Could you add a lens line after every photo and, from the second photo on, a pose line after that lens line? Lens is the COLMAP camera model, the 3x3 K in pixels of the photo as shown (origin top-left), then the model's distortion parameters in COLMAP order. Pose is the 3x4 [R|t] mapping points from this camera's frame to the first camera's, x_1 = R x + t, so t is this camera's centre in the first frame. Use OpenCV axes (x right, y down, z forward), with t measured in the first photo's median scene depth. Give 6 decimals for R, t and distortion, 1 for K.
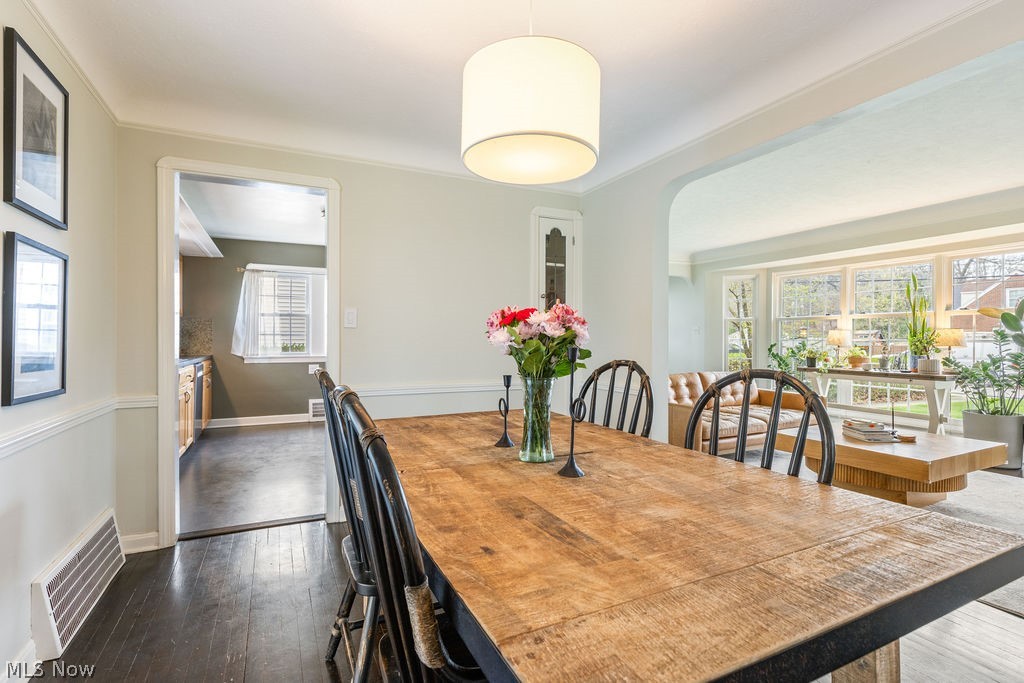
lens RADIAL K [[485.5, 0, 511.3], [0, 485.5, 330.3], [0, 0, 1]] dist [0.001093, 0.000271]
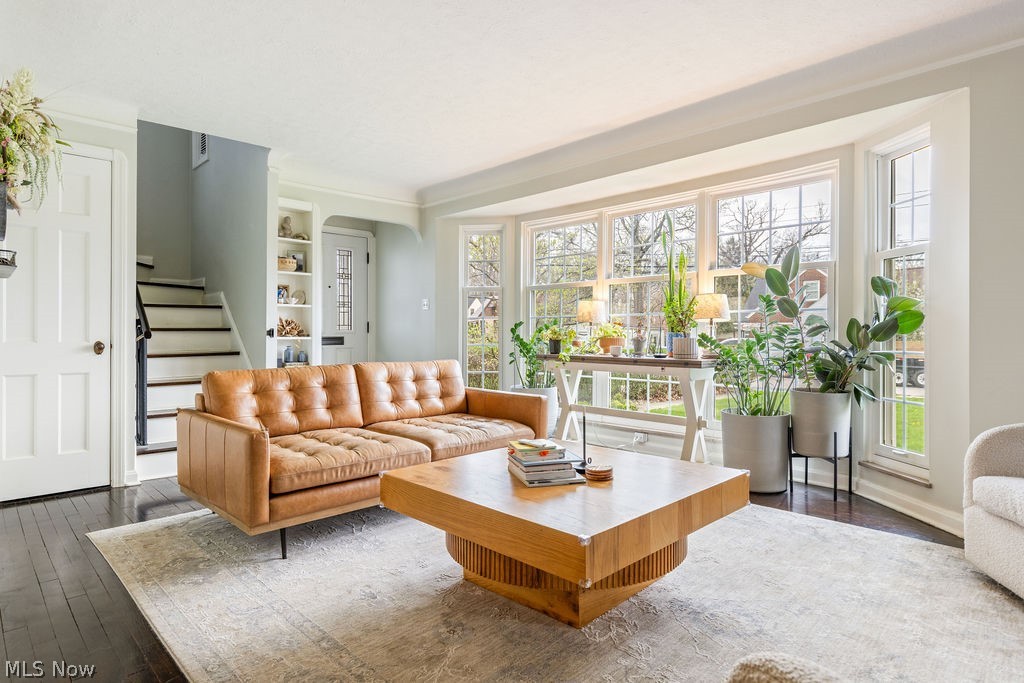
lens RADIAL K [[569.1, 0, 512.8], [0, 569.1, 325.9], [0, 0, 1]] dist [0.019362, 0.000016]
pose [[0.950127, 0.000007, 0.311864, 0.368309], [-0.001681, 0.999986, 0.005097, 0.038867], [-0.311859, -0.005367, 0.950113, 0.300872]]
